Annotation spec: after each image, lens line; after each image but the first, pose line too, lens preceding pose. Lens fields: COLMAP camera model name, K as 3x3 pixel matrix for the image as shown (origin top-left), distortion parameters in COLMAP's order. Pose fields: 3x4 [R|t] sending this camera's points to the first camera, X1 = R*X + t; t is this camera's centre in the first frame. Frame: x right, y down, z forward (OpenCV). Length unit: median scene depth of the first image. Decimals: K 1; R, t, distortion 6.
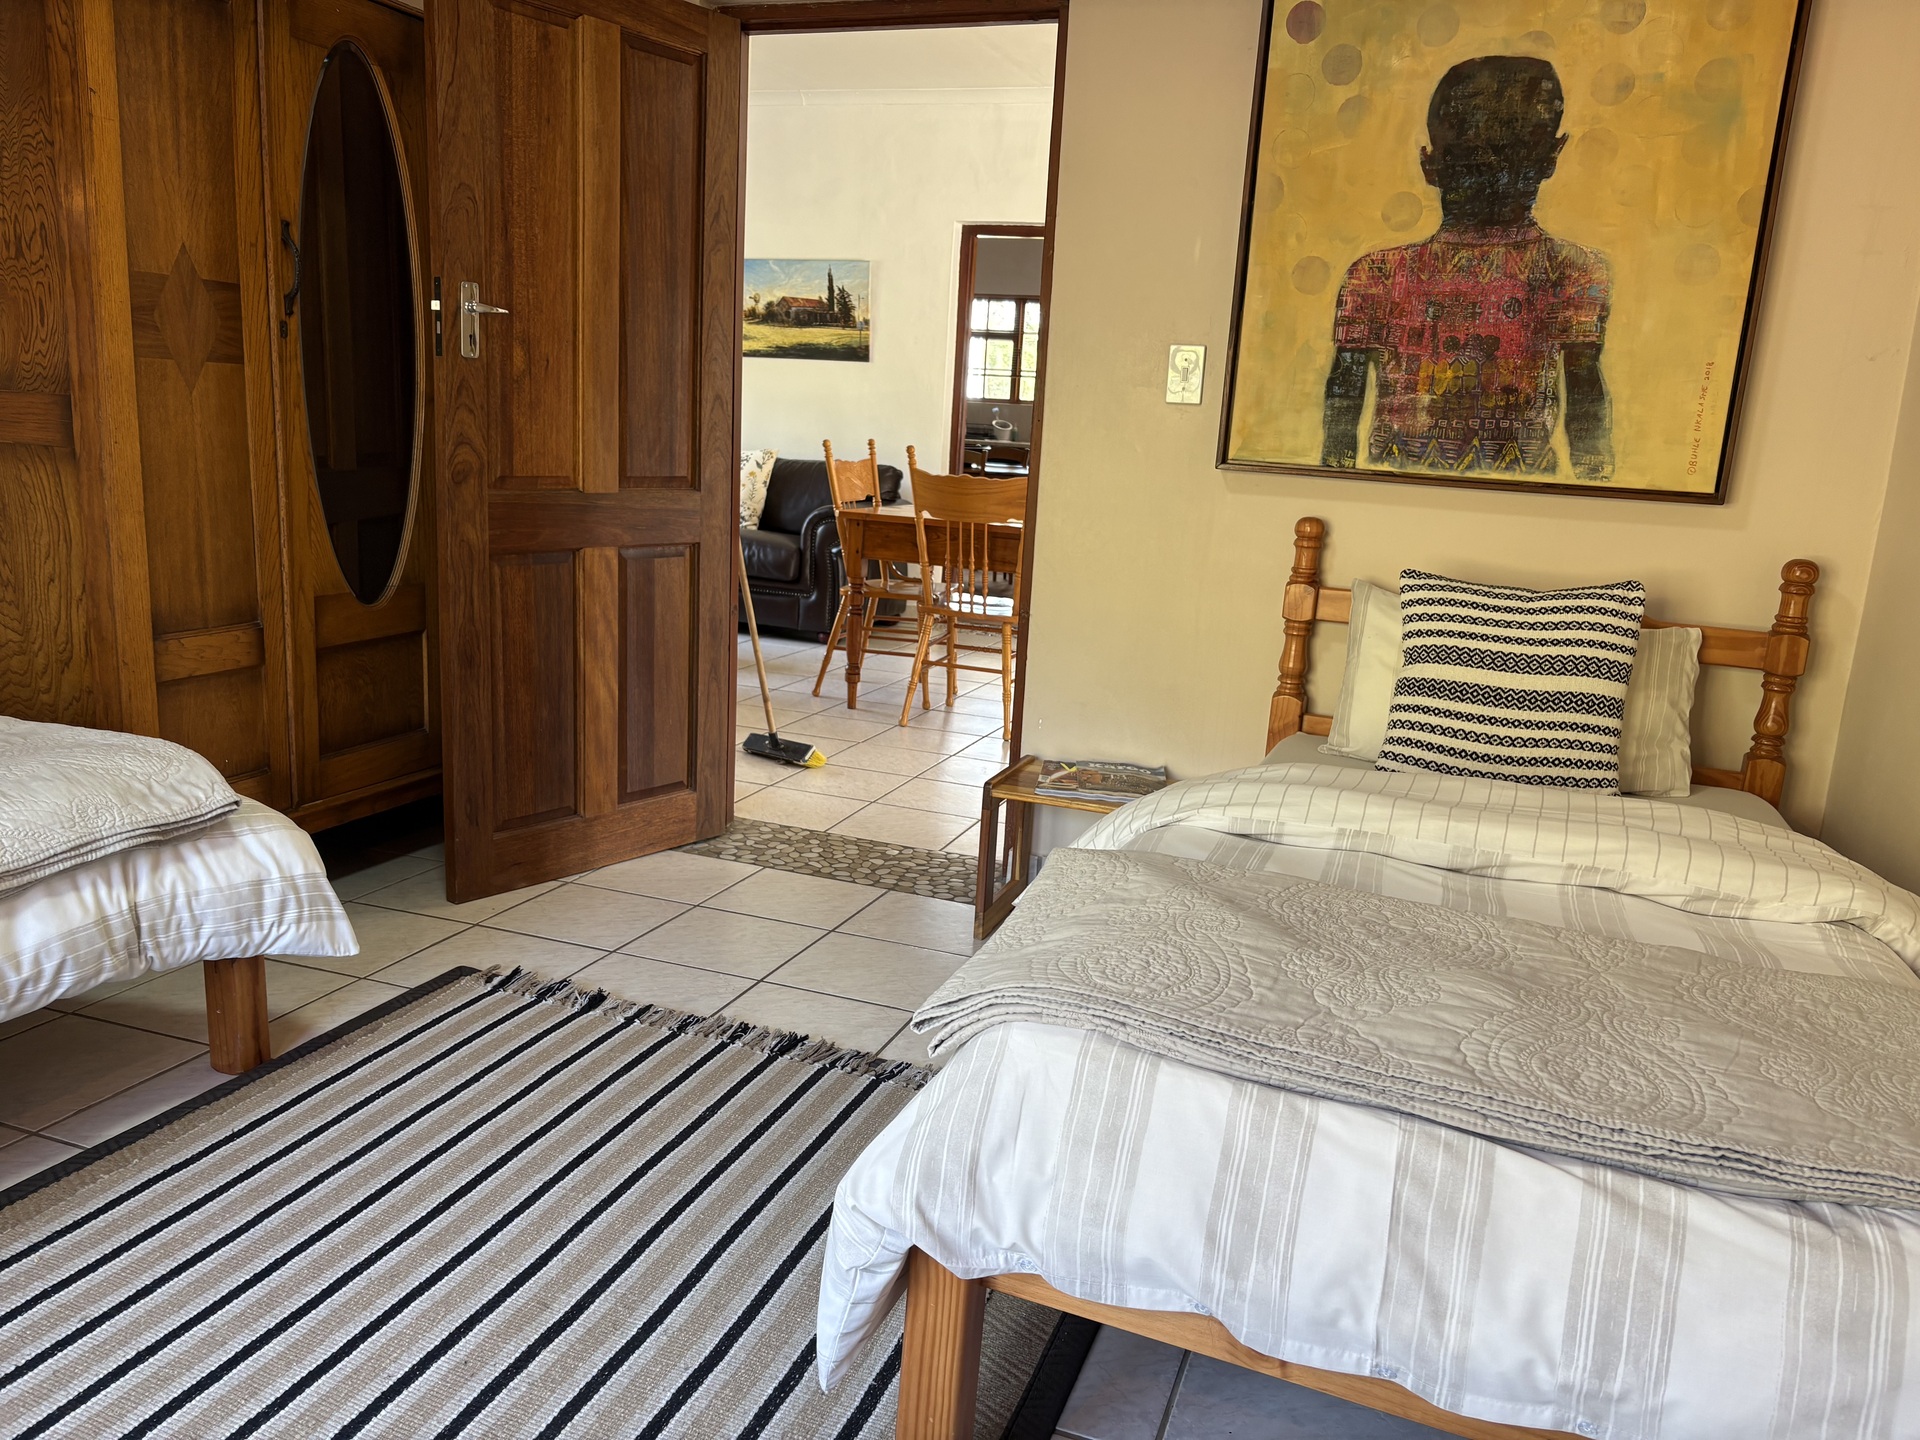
lens RADIAL K [[1460.3, 0, 957.0], [0, 1460.3, 746.1], [0, 0, 1]] dist [0.046873, -0.048880]
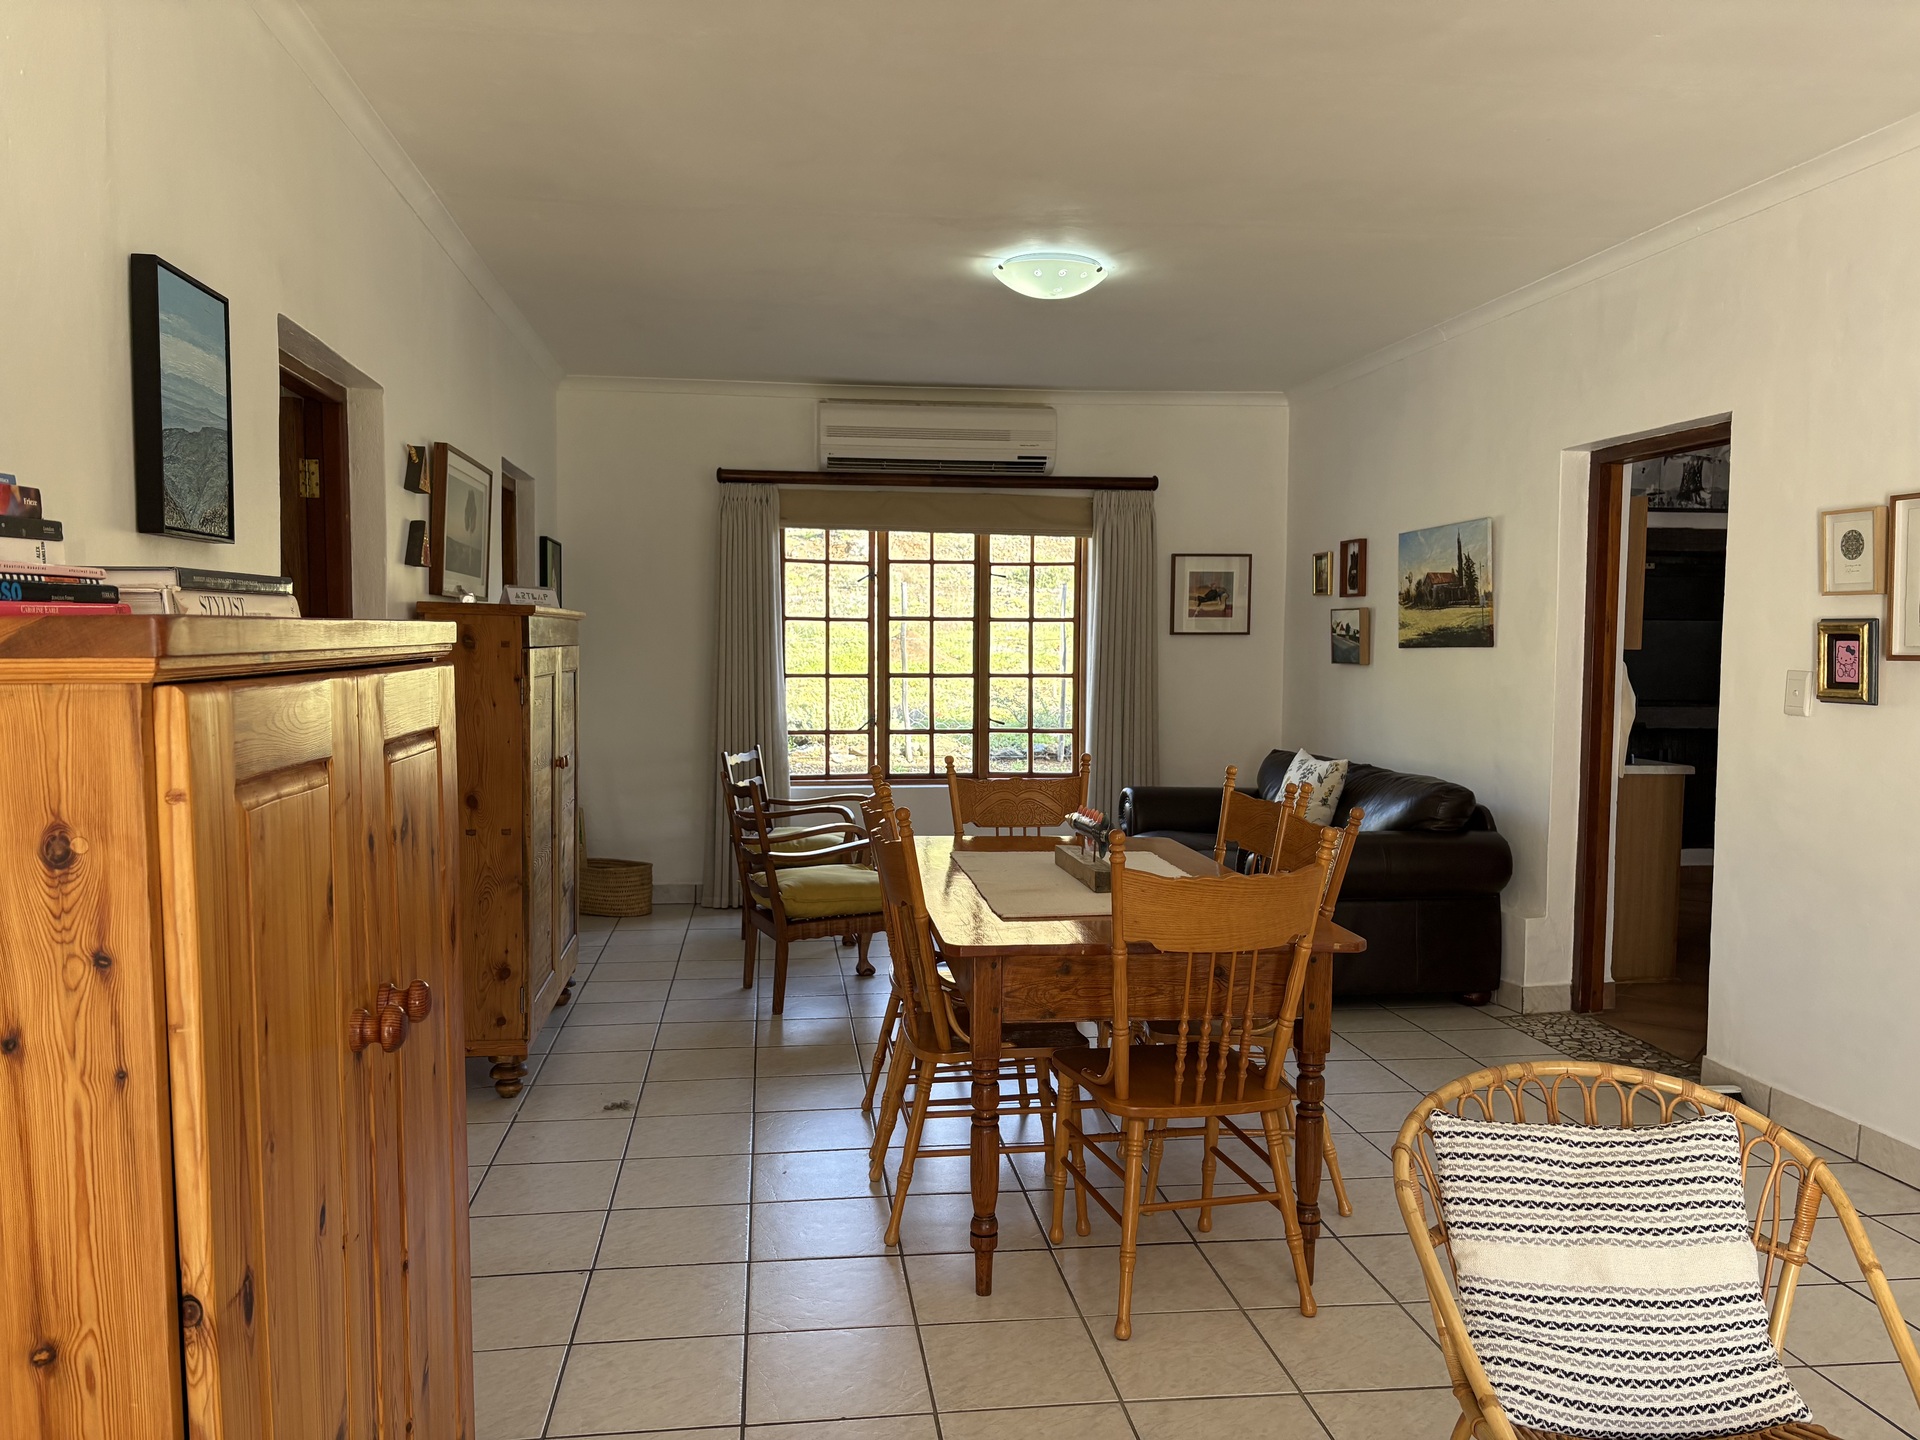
lens RADIAL K [[1460.3, 0, 957.0], [0, 1460.3, 746.1], [0, 0, 1]] dist [0.046873, -0.048880]
pose [[0.446462, 0.011333, -0.894731, 0.482296], [-0.181442, 0.980294, -0.078120, -0.108214], [0.876214, 0.197219, 0.439720, 0.453228]]
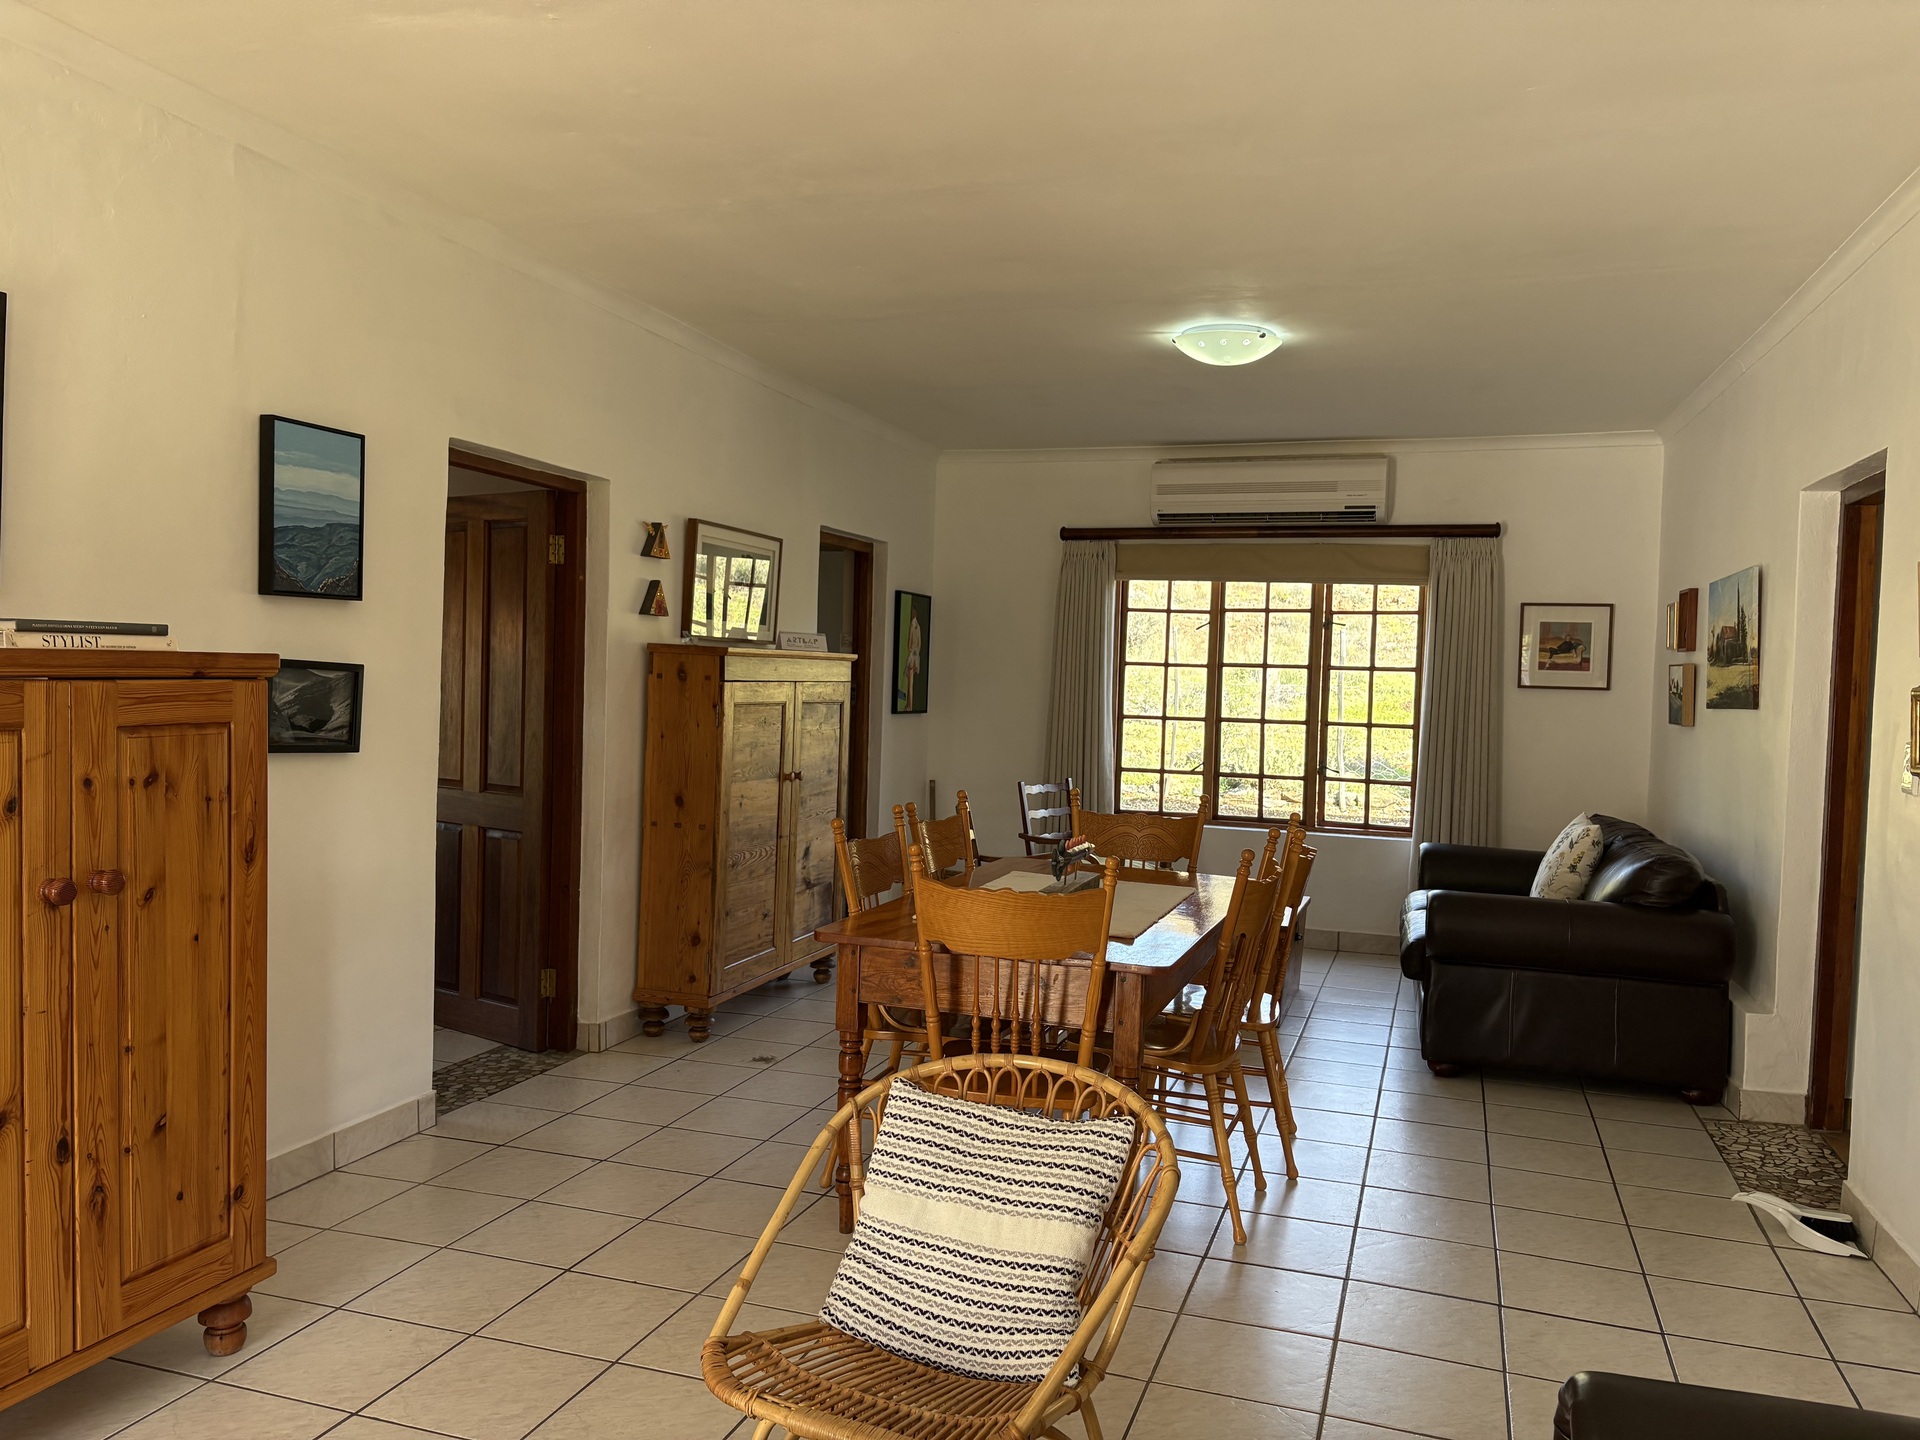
lens RADIAL K [[1460.3, 0, 957.0], [0, 1460.3, 746.1], [0, 0, 1]] dist [0.046873, -0.048880]
pose [[0.006981, -0.005390, -0.999961, 0.603316], [-0.253794, 0.967233, -0.006986, -0.151570], [0.967233, 0.253833, 0.005384, 0.656842]]
